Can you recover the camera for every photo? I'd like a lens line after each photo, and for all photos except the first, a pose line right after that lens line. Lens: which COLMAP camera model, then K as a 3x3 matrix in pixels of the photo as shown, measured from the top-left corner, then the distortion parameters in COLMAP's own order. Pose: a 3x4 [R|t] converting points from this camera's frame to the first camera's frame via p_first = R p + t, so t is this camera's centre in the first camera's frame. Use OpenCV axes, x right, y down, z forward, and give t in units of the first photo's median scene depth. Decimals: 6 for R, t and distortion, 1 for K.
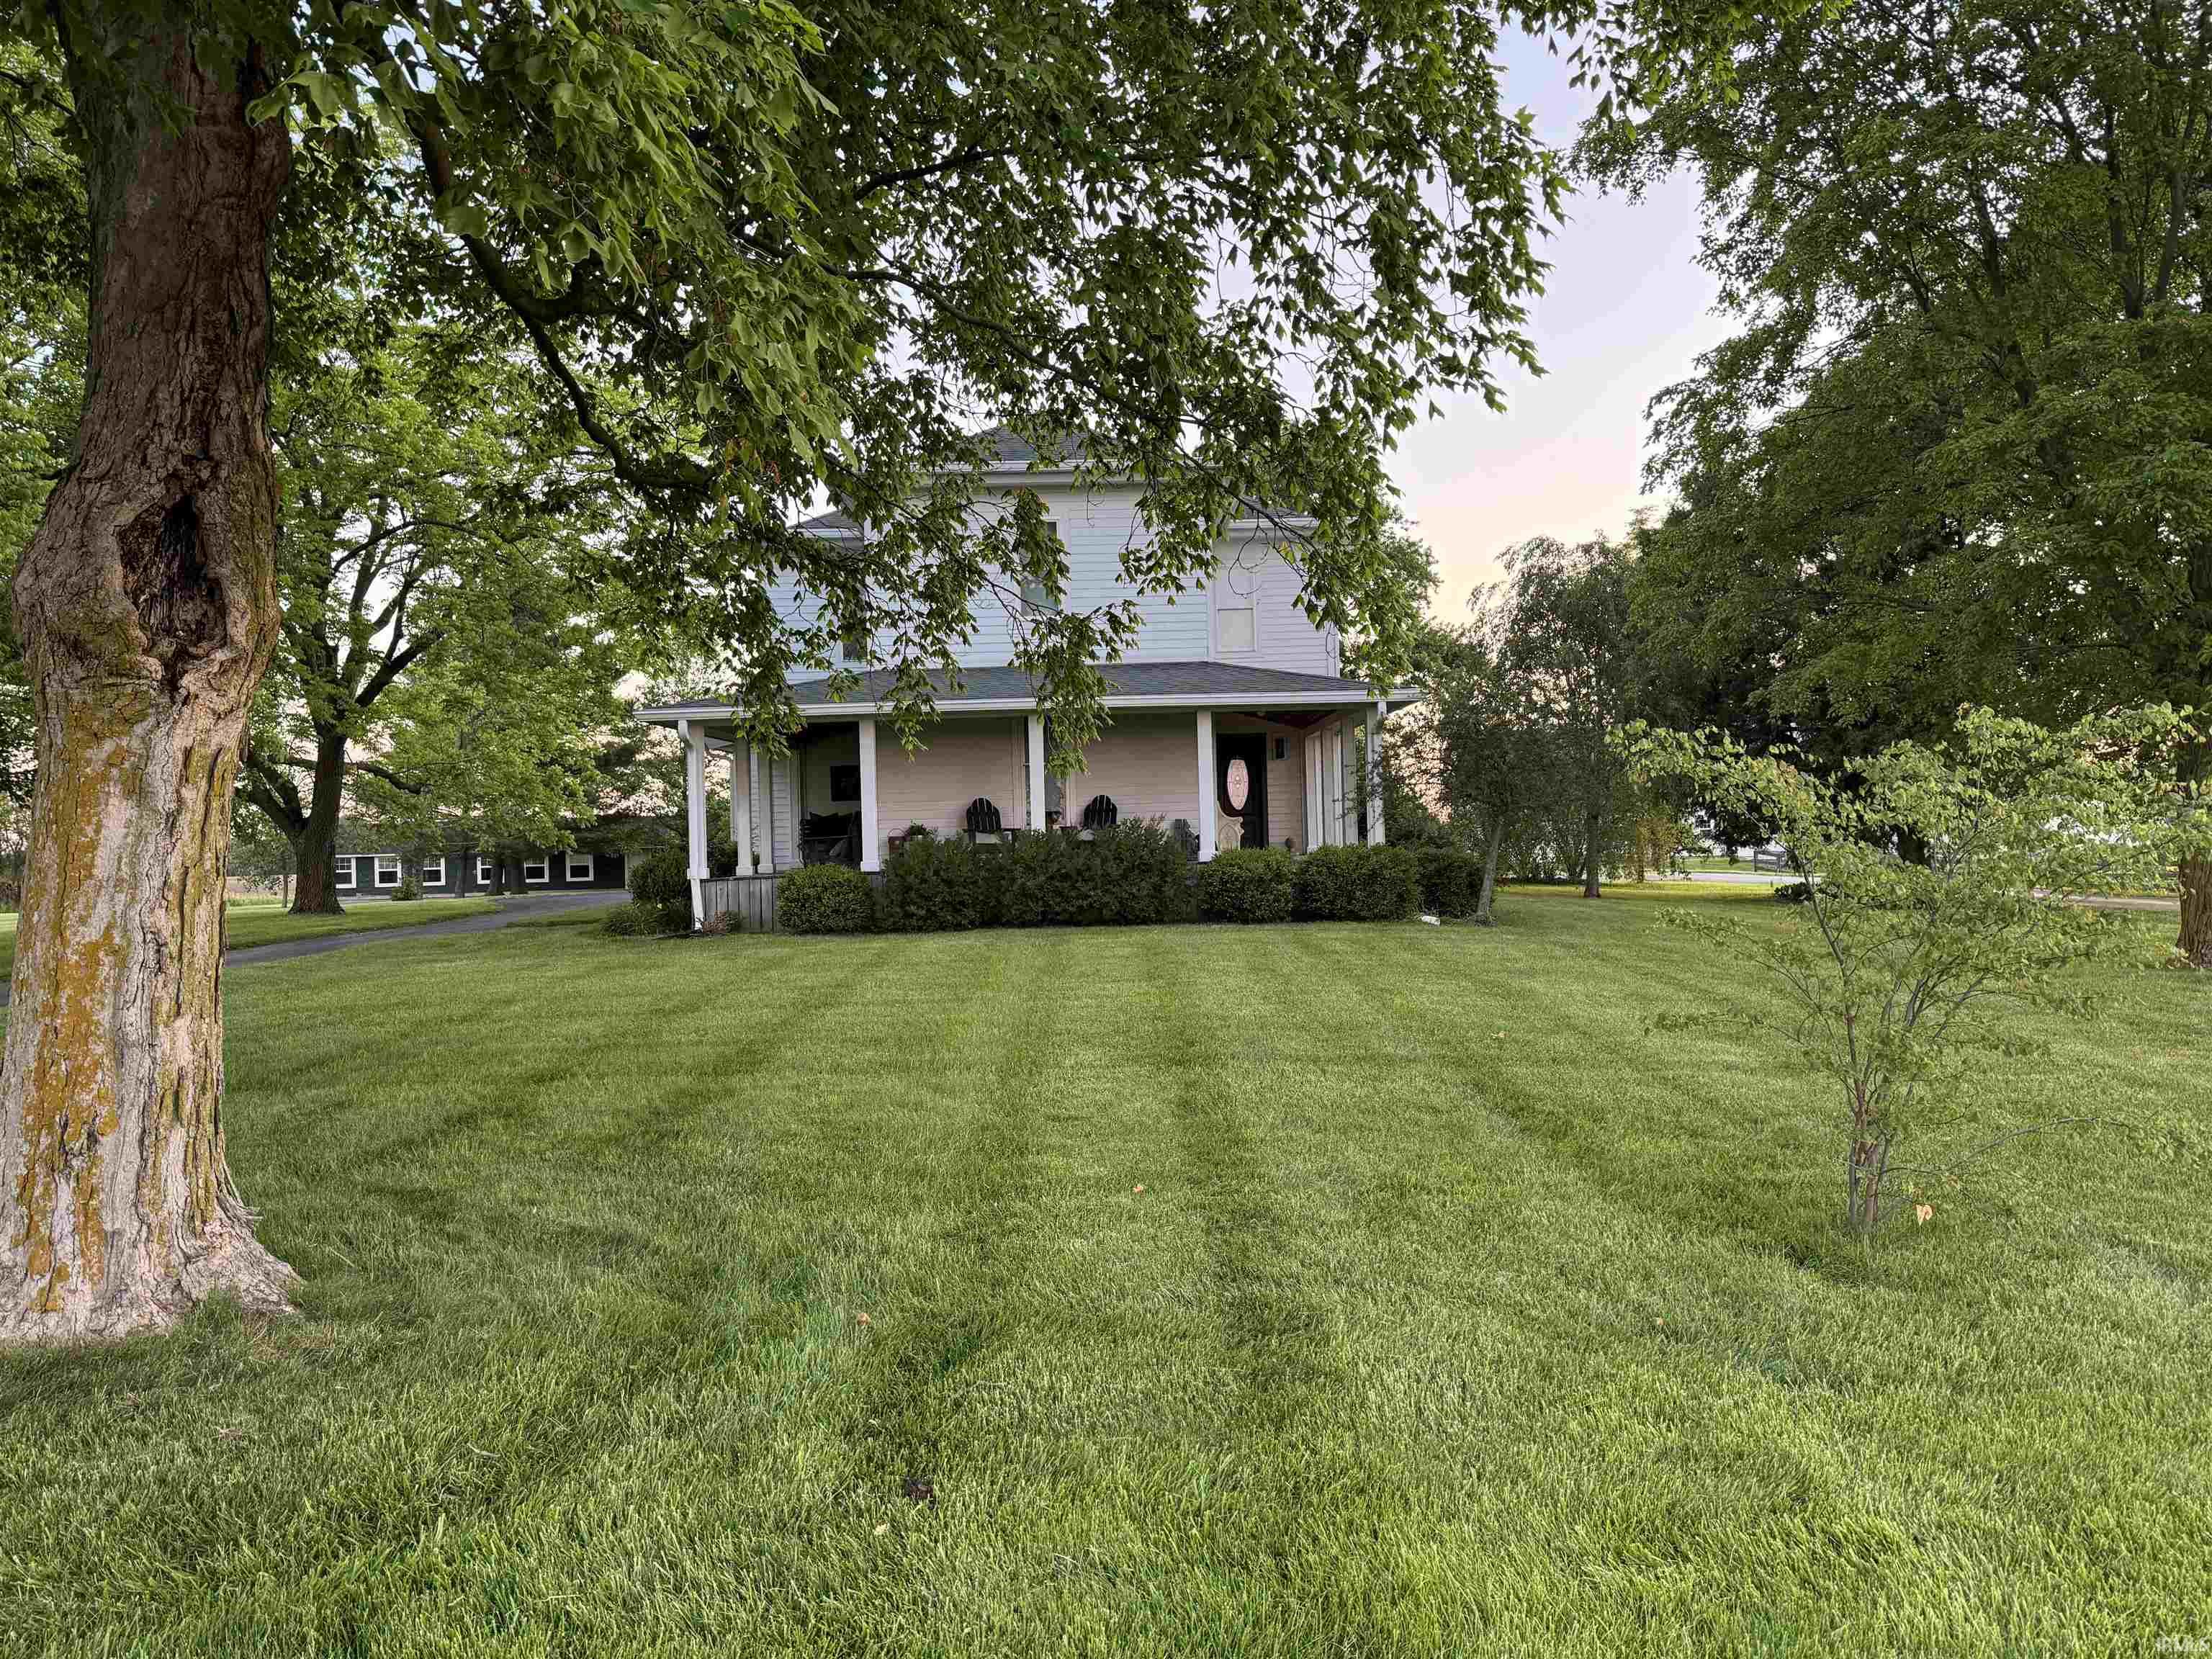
lens RADIAL K [[1570.3, 0, 1101.5], [0, 1570.3, 828.6], [0, 0, 1]] dist [0.091762, -0.071927]
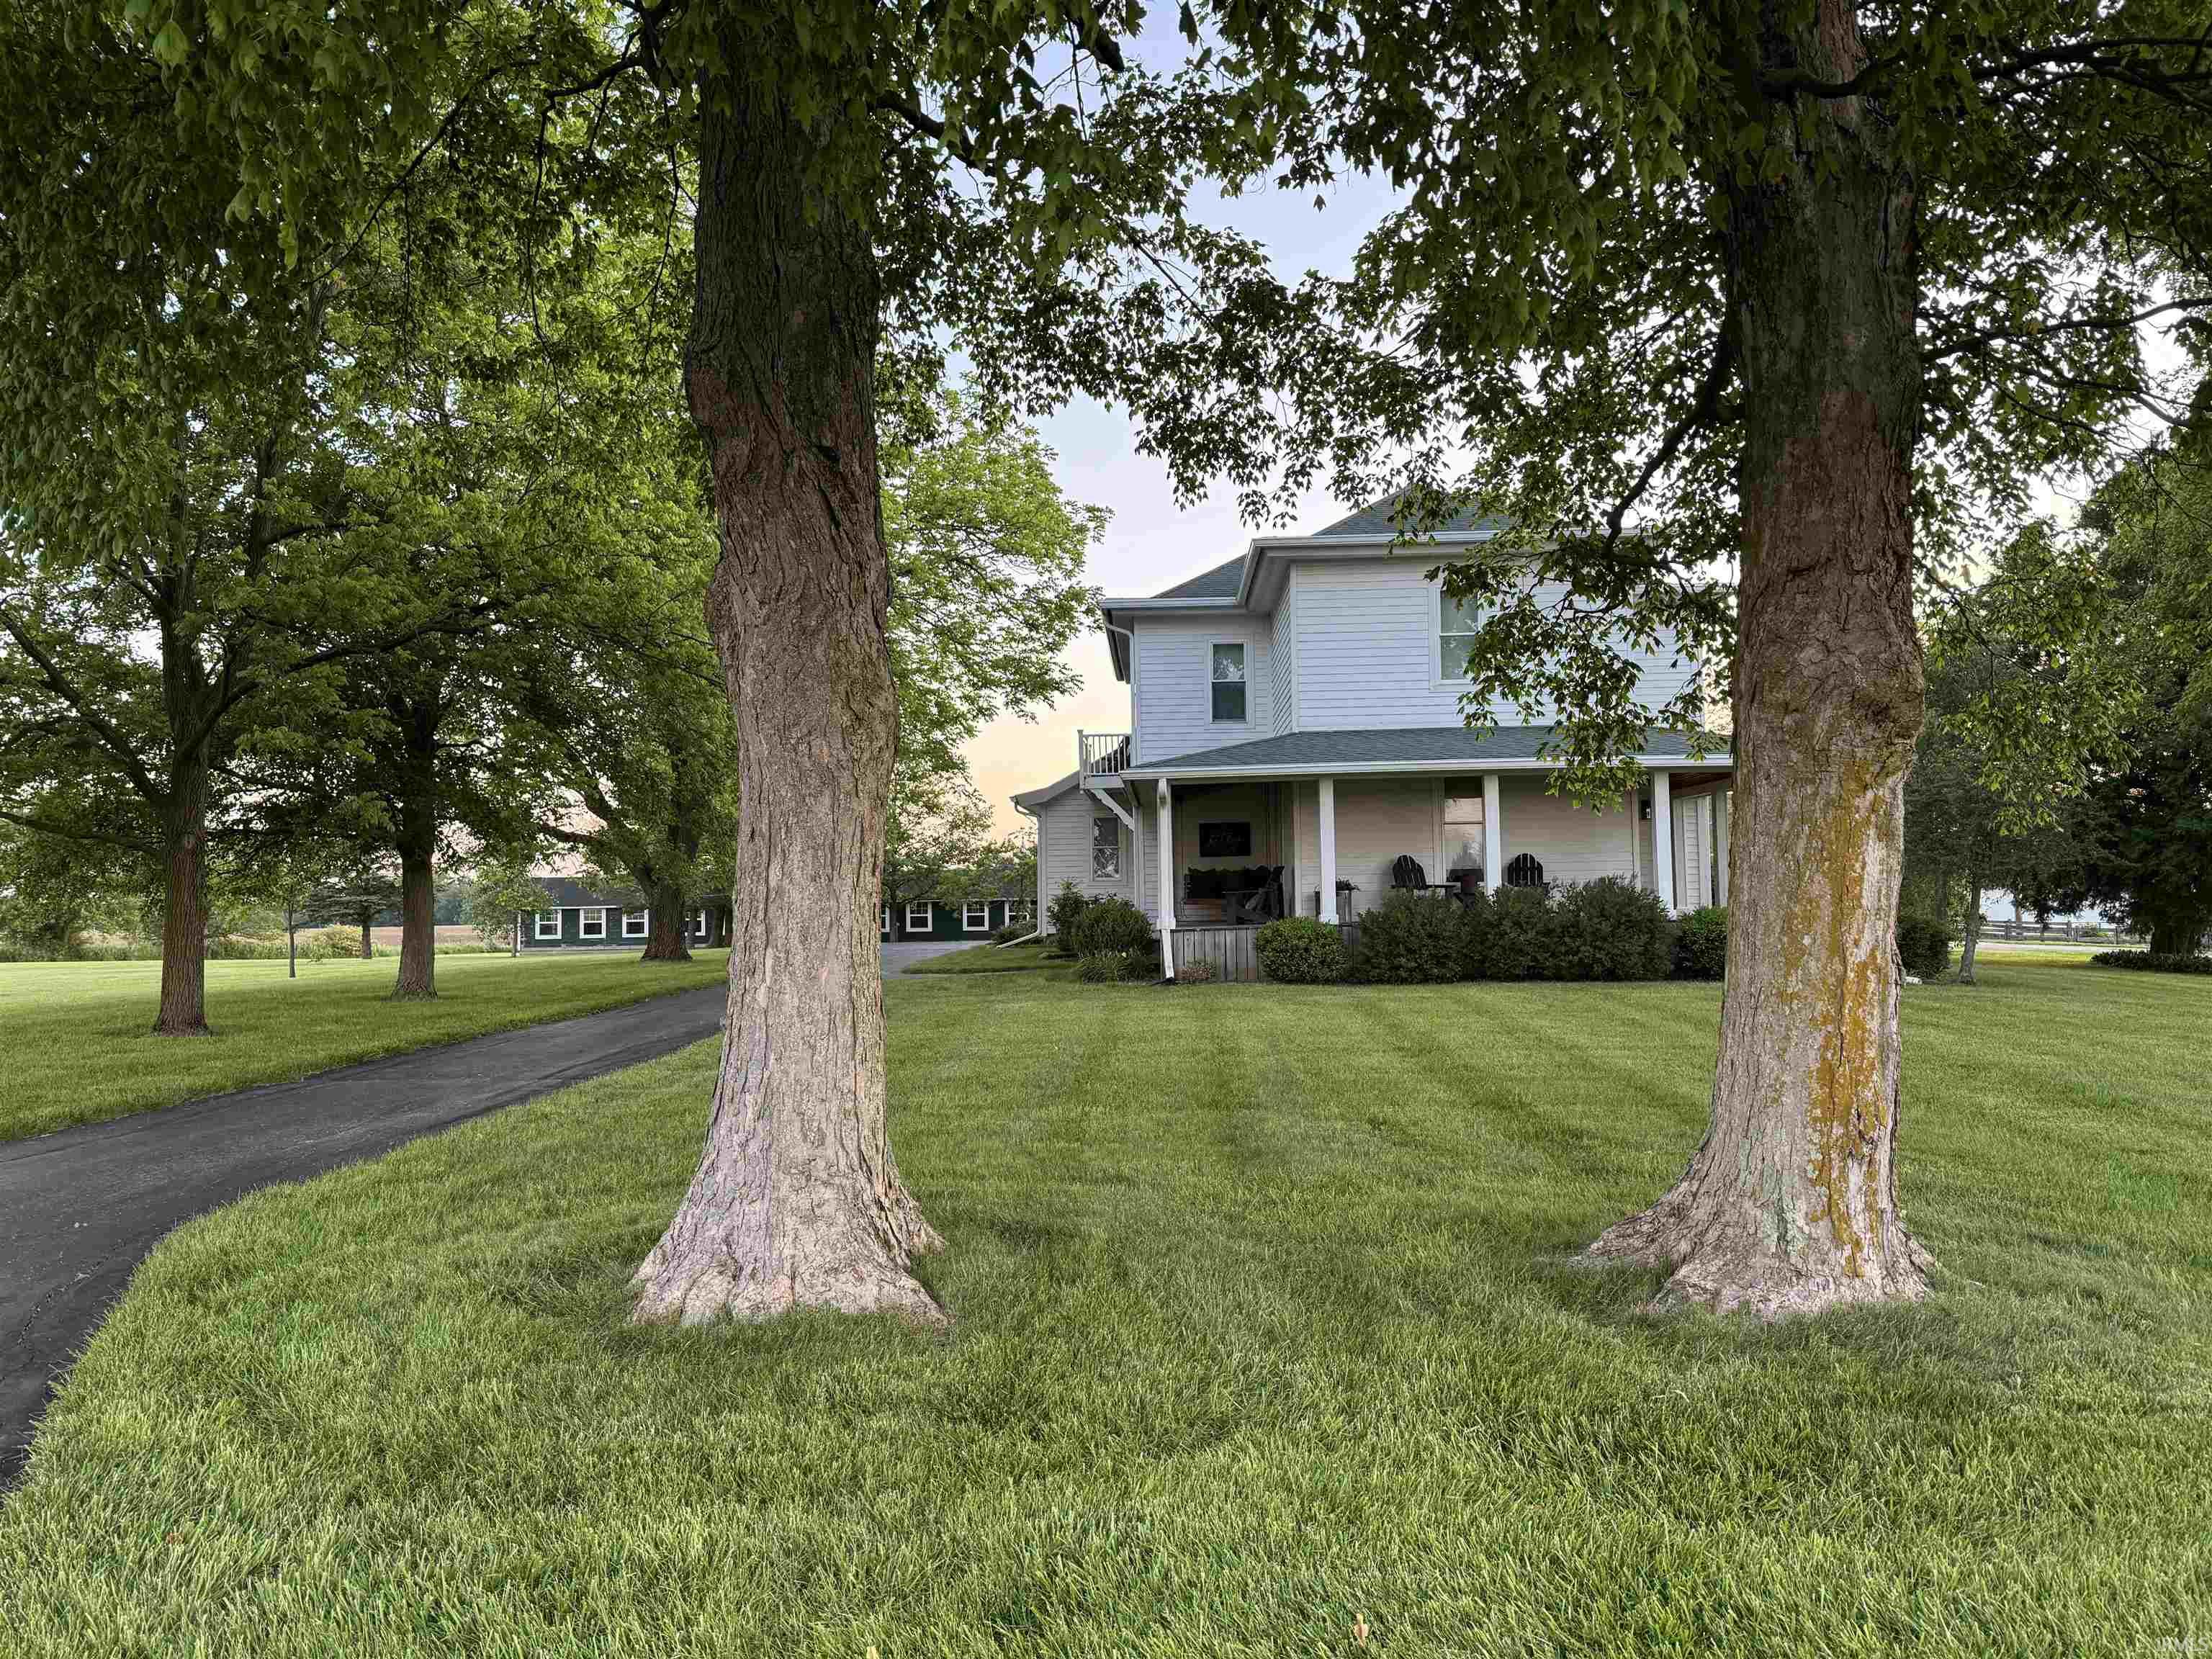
lens RADIAL K [[1570.3, 0, 1107.0], [0, 1570.3, 826.1], [0, 0, 1]] dist [0.091762, -0.071927]
pose [[0.999796, 0.010755, -0.017115, -0.373204], [-0.011441, 0.999115, -0.040473, 0.008064], [0.016664, 0.040661, 0.999034, -0.057948]]
